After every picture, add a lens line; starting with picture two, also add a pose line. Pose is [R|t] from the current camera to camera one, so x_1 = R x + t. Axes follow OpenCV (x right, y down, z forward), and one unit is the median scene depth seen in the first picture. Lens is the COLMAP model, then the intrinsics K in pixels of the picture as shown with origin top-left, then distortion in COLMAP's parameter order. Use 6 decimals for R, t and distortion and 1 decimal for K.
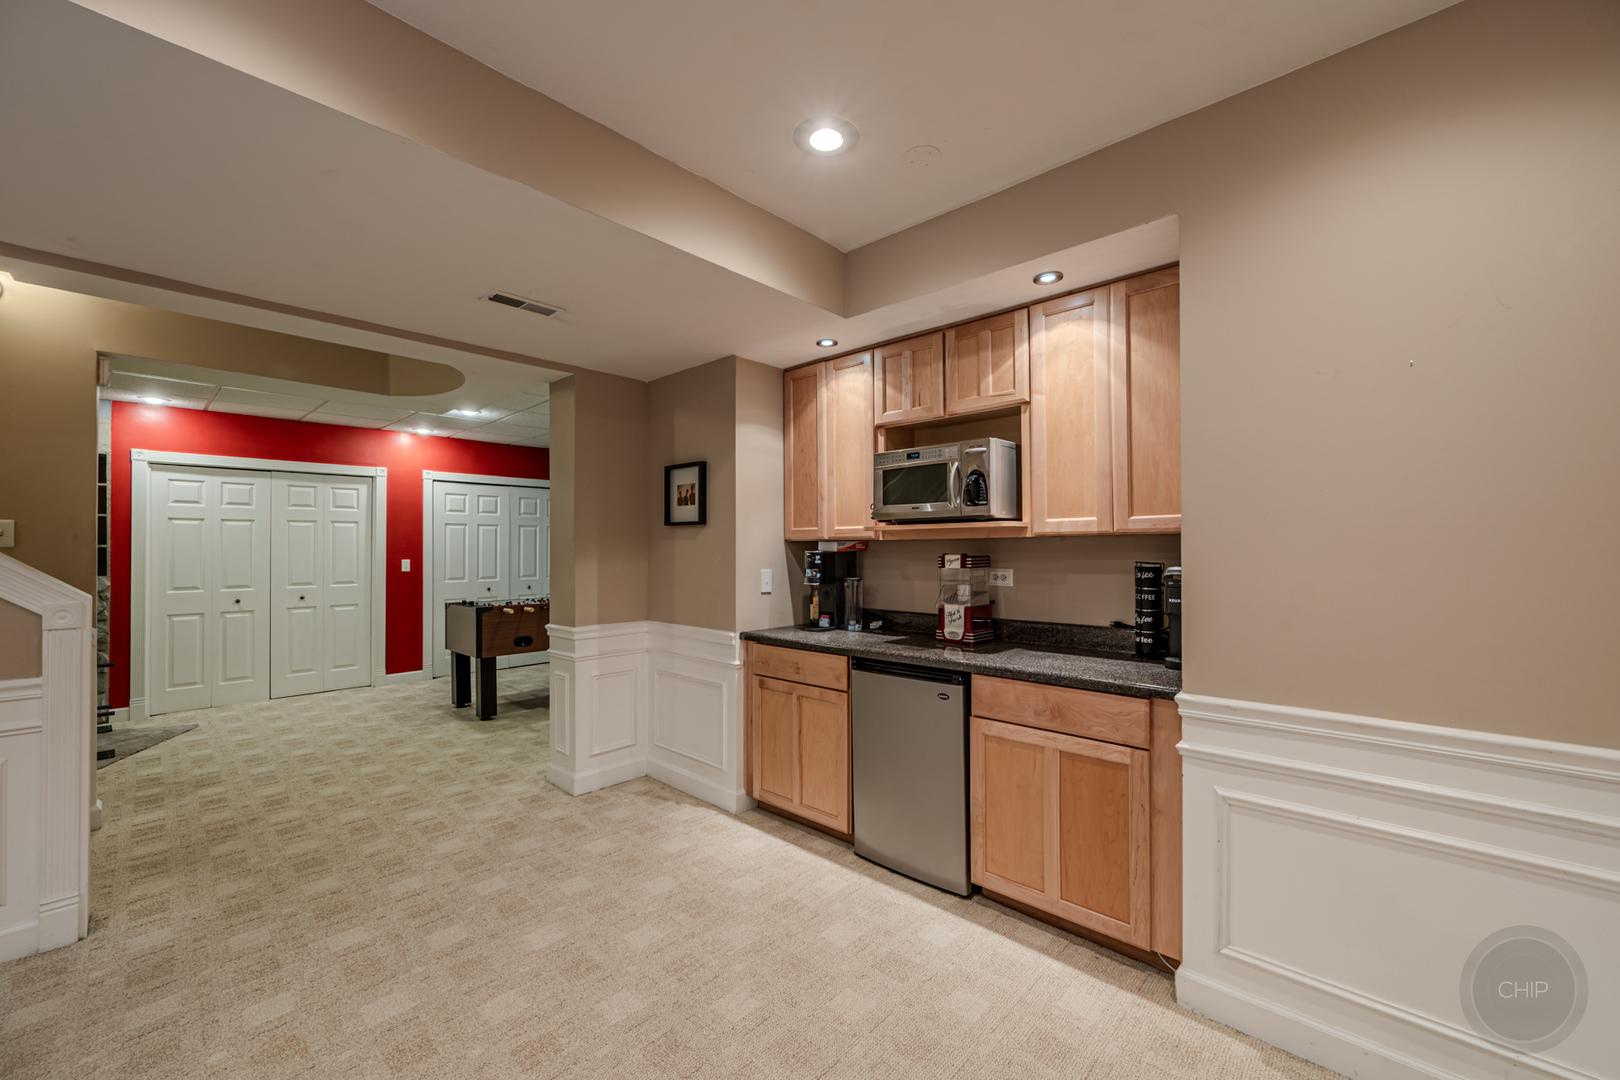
lens RADIAL K [[646.3, 0, 811.2], [0, 646.3, 540.9], [0, 0, 1]] dist [-0.006270, 0.000672]
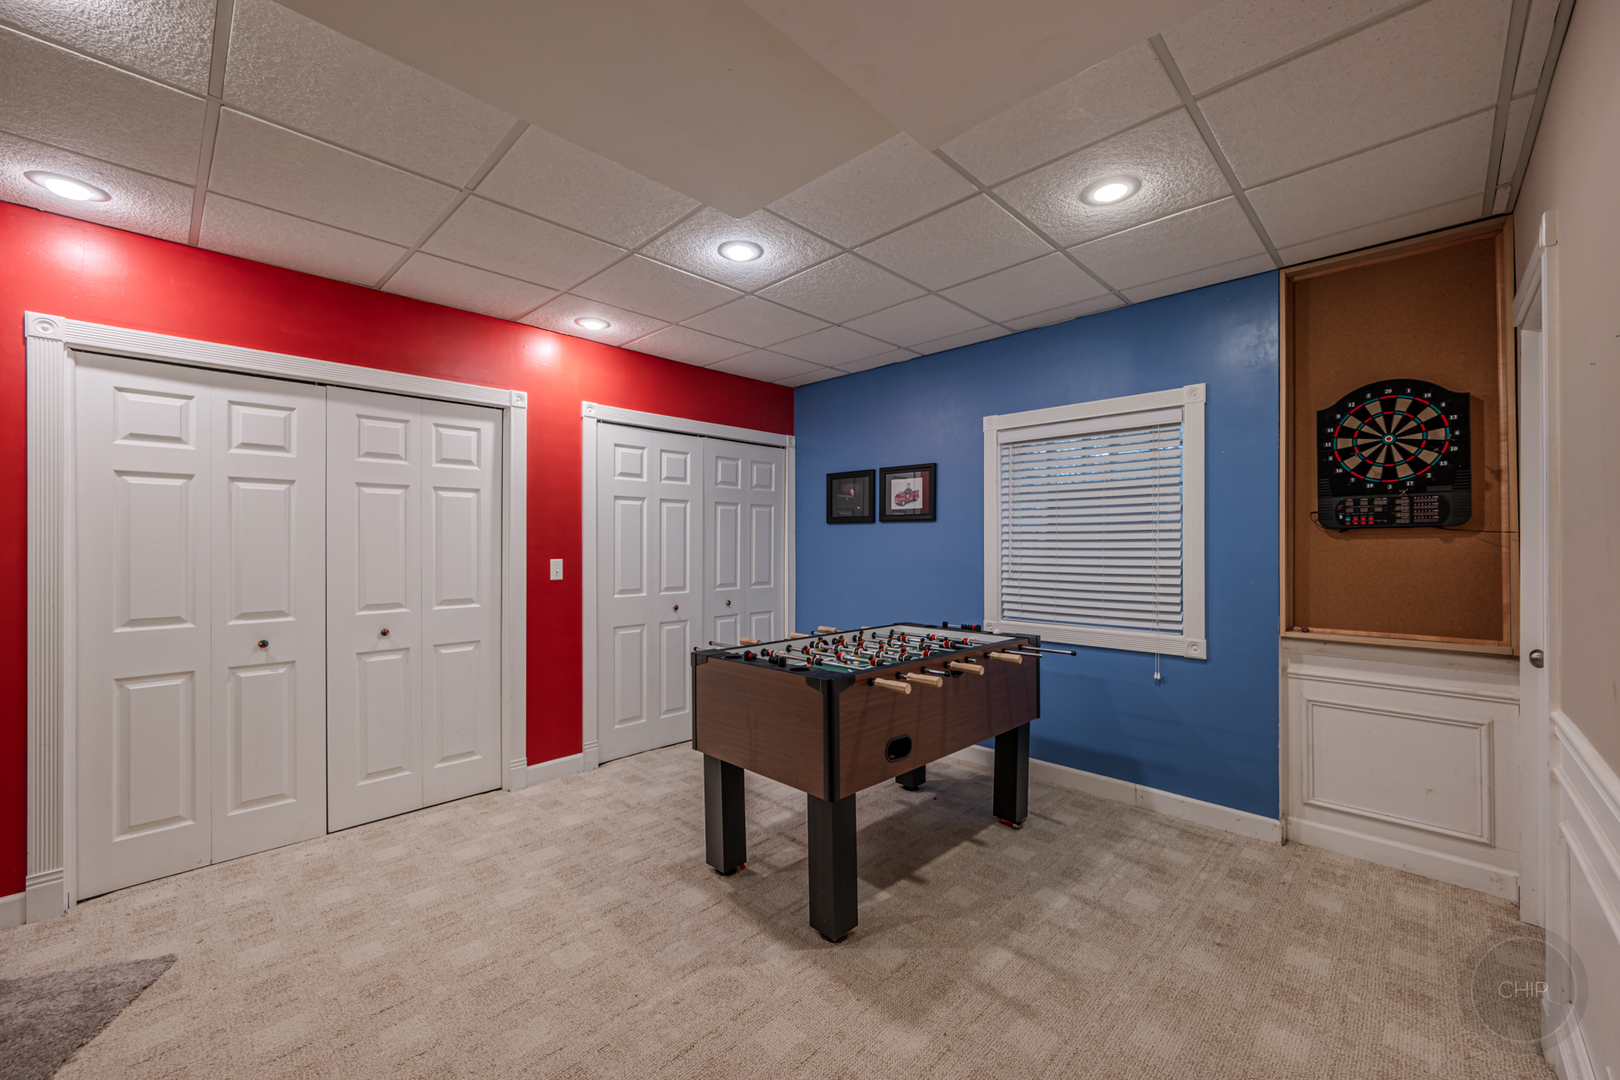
lens RADIAL K [[646.3, 0, 808.8], [0, 646.3, 541.7], [0, 0, 1]] dist [-0.006270, 0.000672]
pose [[0.999354, -0.001276, -0.035902, -0.437076], [0.001512, 0.999977, 0.006547, 0.012081], [0.035893, -0.006598, 0.999334, 0.501402]]
